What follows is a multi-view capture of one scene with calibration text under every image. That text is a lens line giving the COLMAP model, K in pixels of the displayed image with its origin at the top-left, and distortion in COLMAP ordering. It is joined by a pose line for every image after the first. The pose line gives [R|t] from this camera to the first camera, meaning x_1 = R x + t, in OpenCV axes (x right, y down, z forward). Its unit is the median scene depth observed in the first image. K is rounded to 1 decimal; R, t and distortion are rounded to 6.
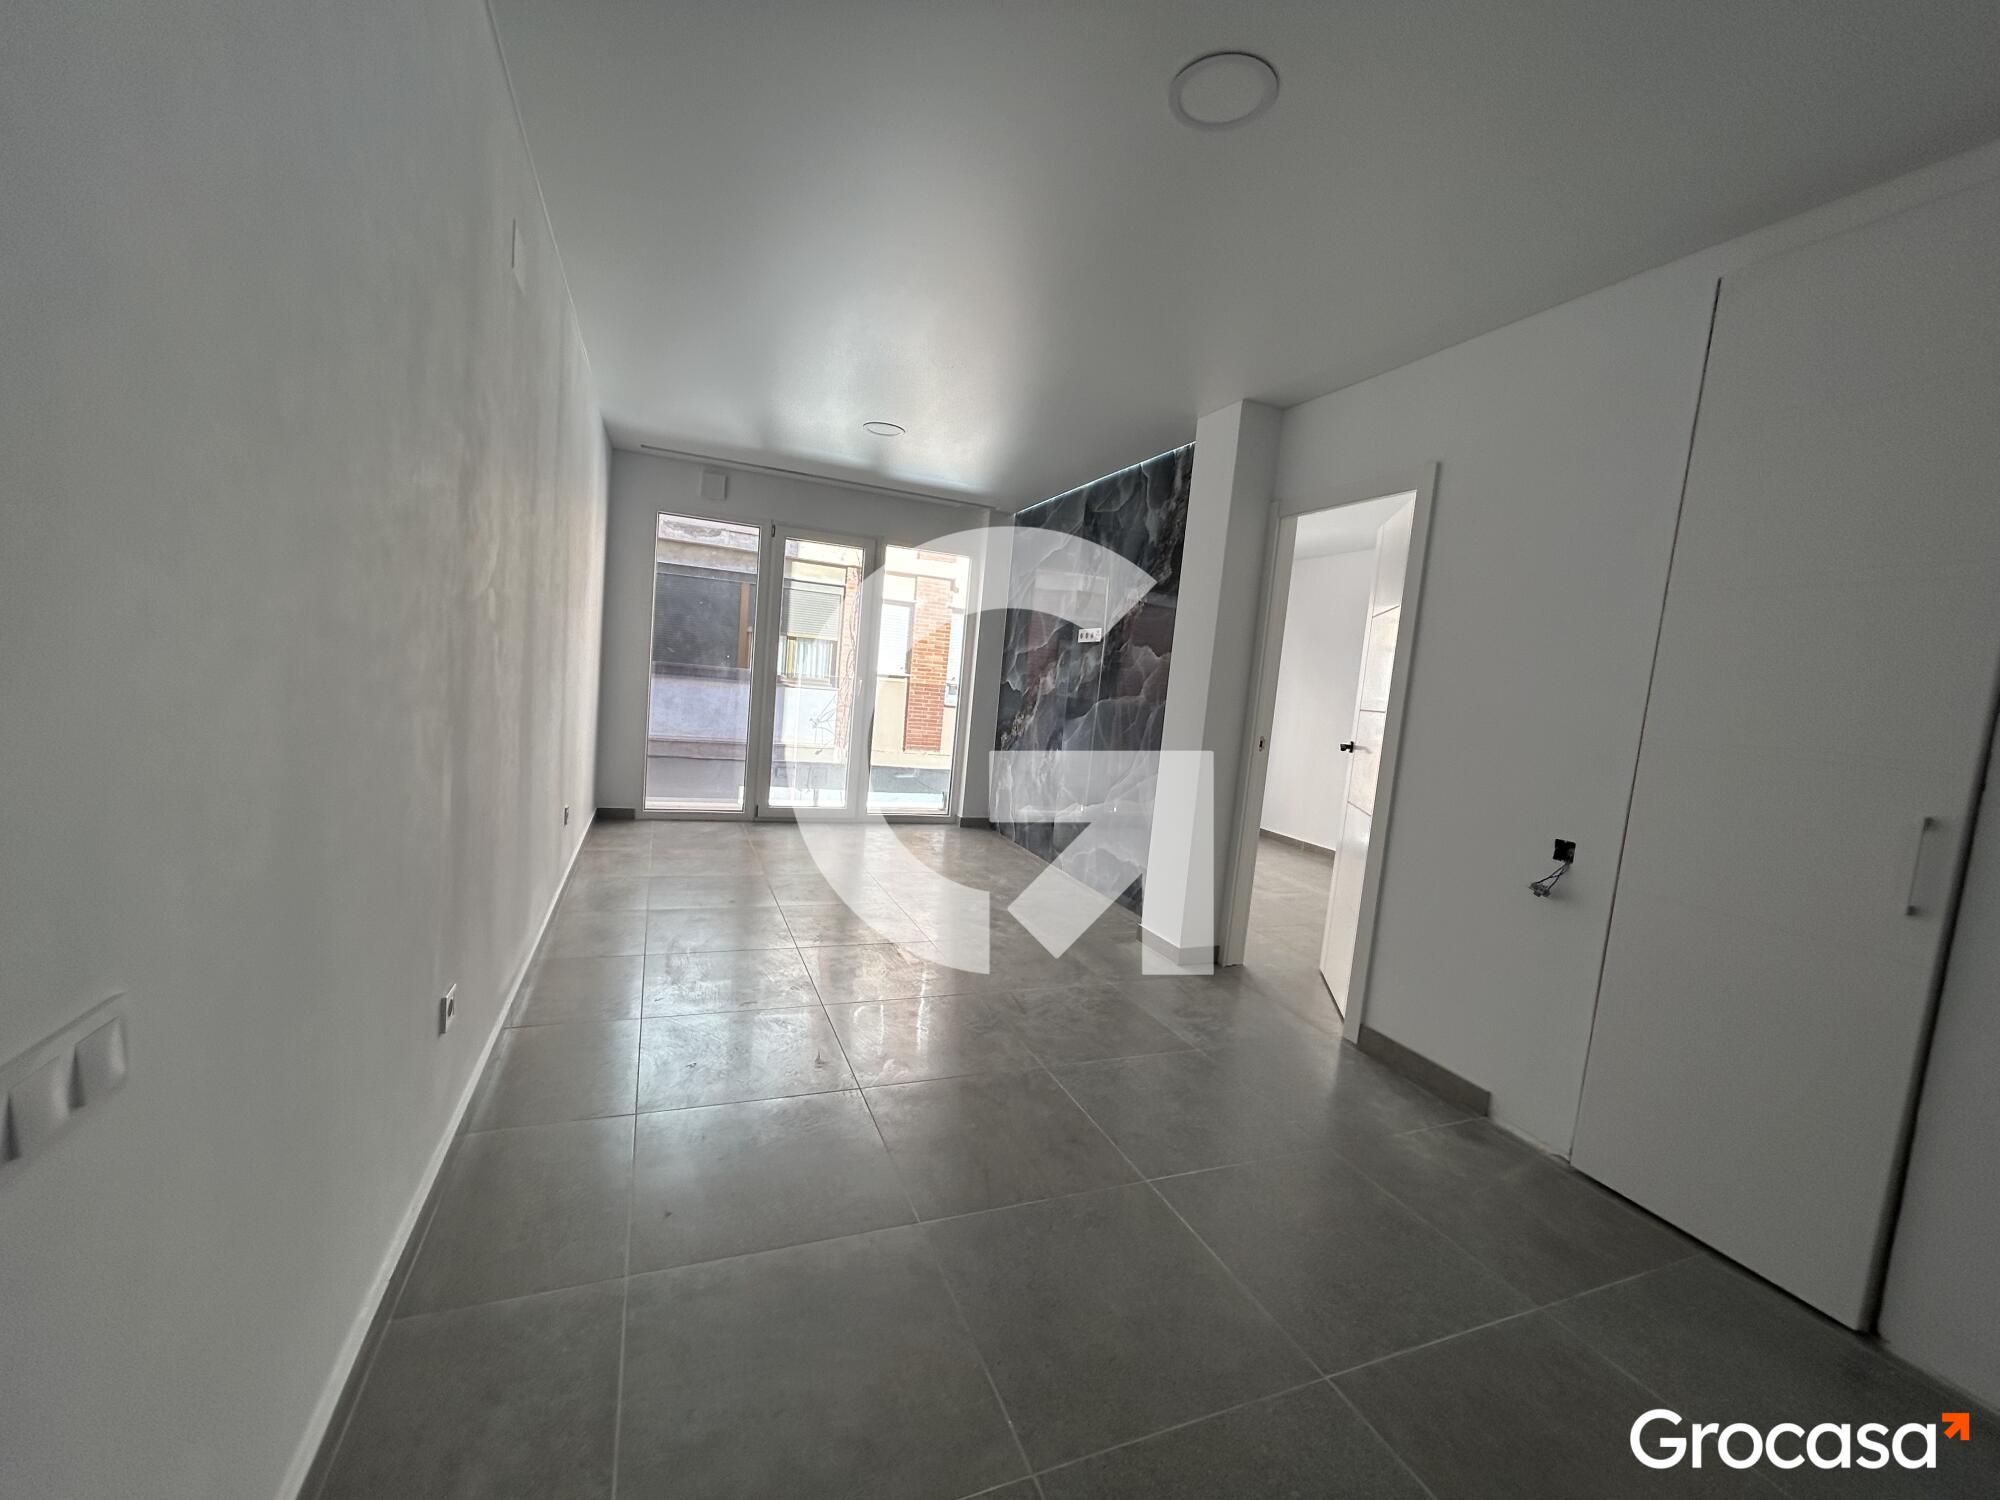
lens RADIAL K [[798.1, 0, 994.3], [0, 798.1, 746.1], [0, 0, 1]] dist [-0.019737, 0.006239]
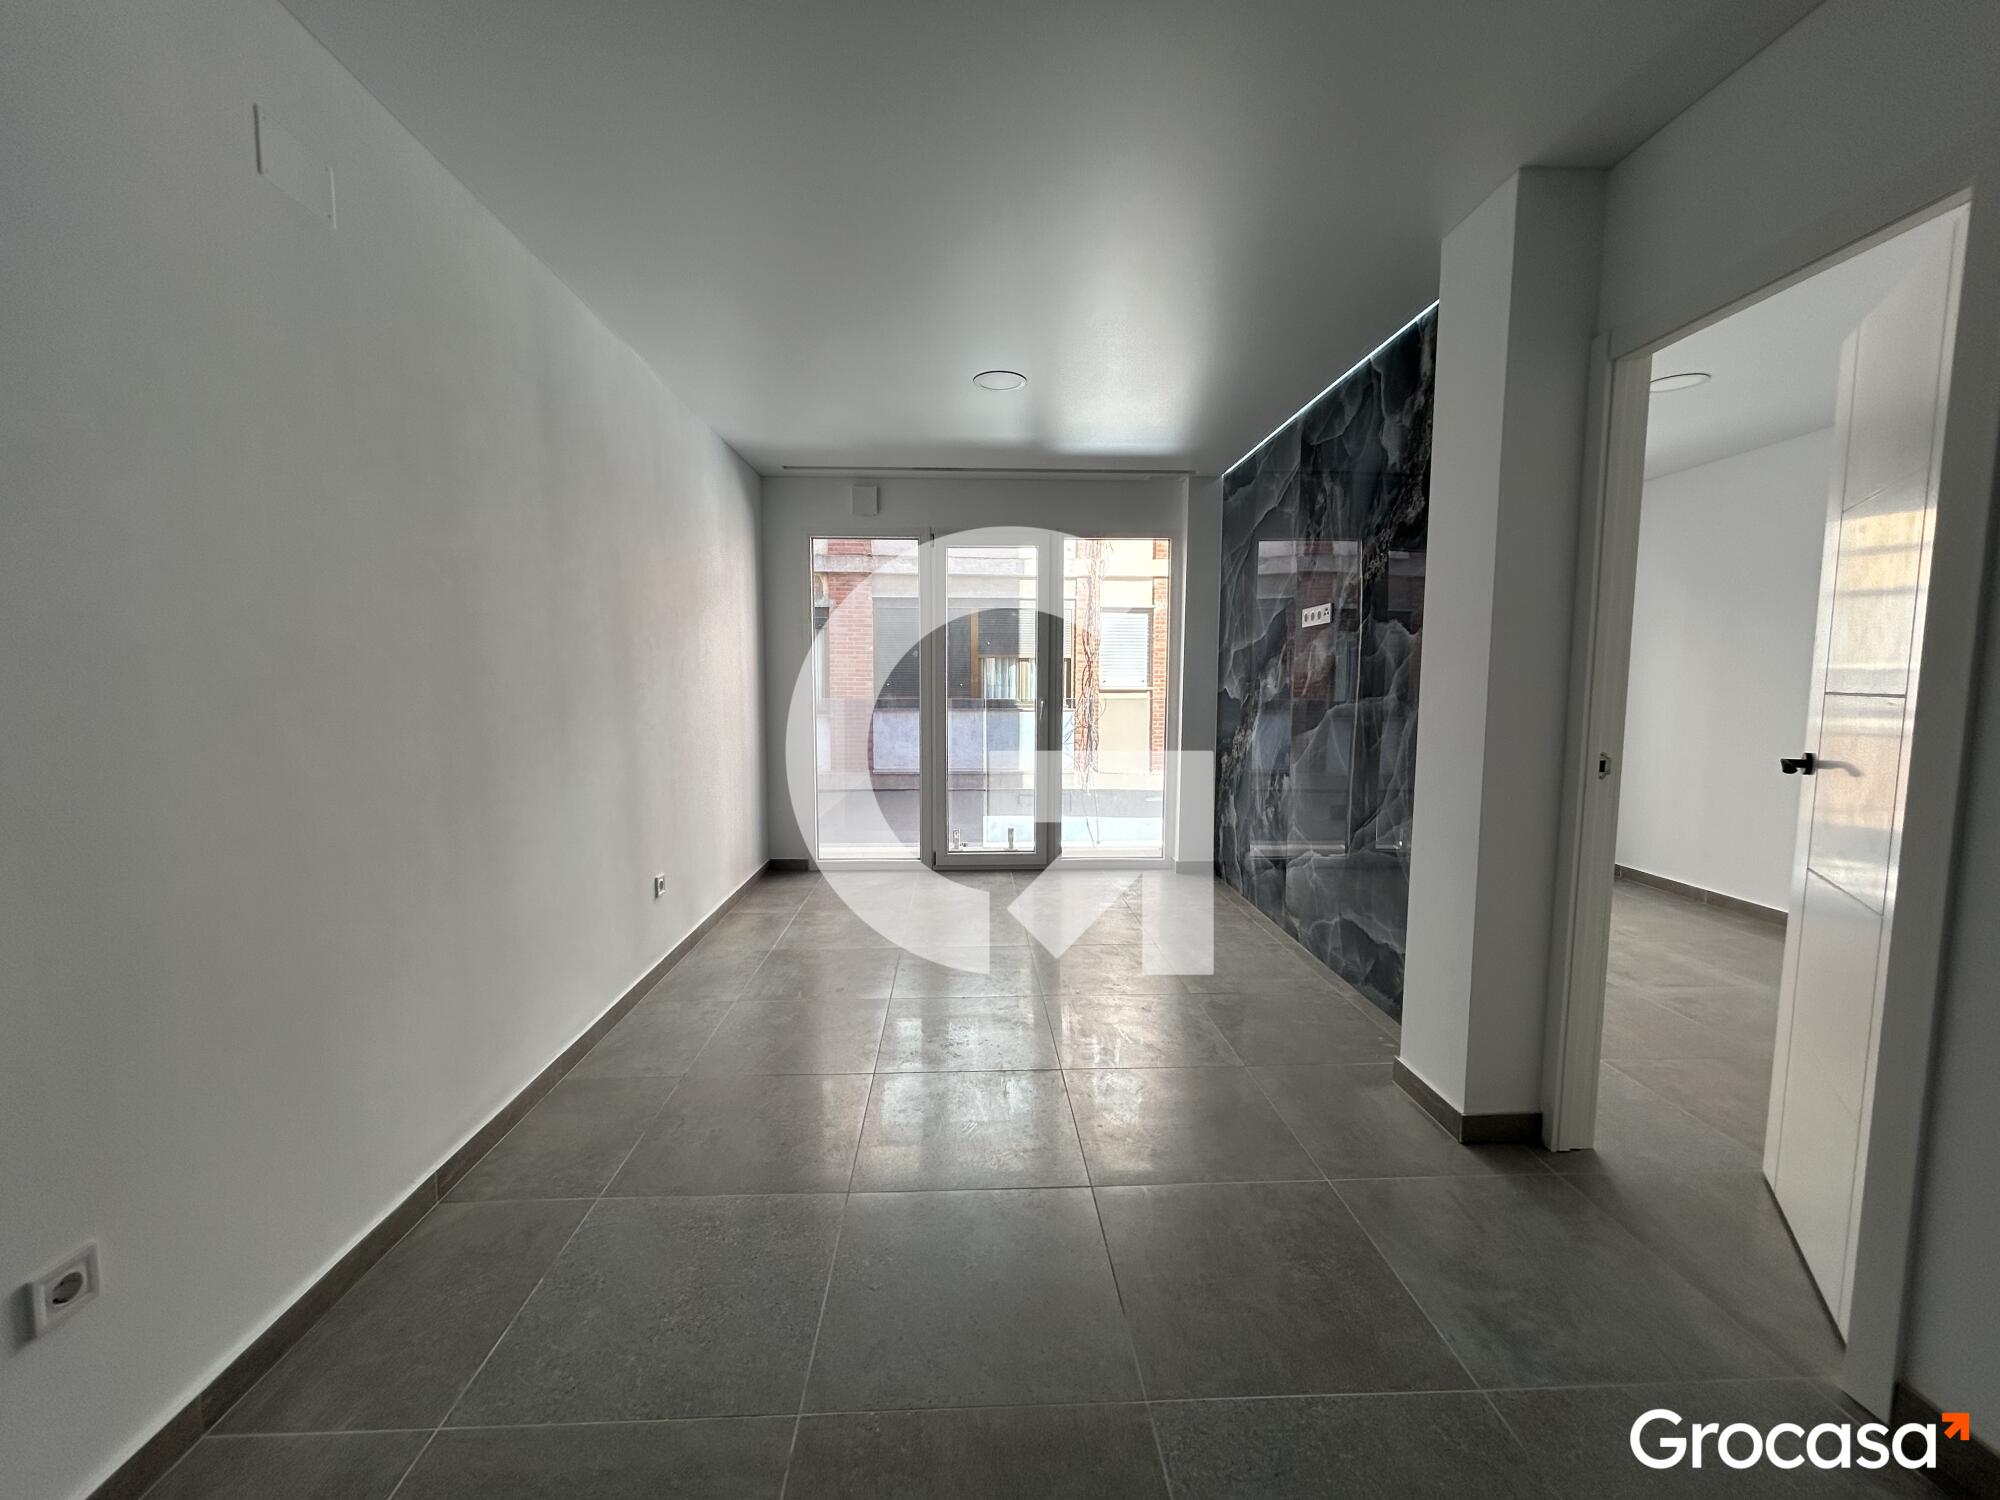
lens RADIAL K [[798.1, 0, 994.3], [0, 798.1, 746.1], [0, 0, 1]] dist [-0.019737, 0.006239]
pose [[0.936399, -0.058200, -0.346079, 0.090585], [0.051347, 0.998261, -0.028946, -0.016413], [0.347162, 0.009335, 0.937759, 0.233800]]
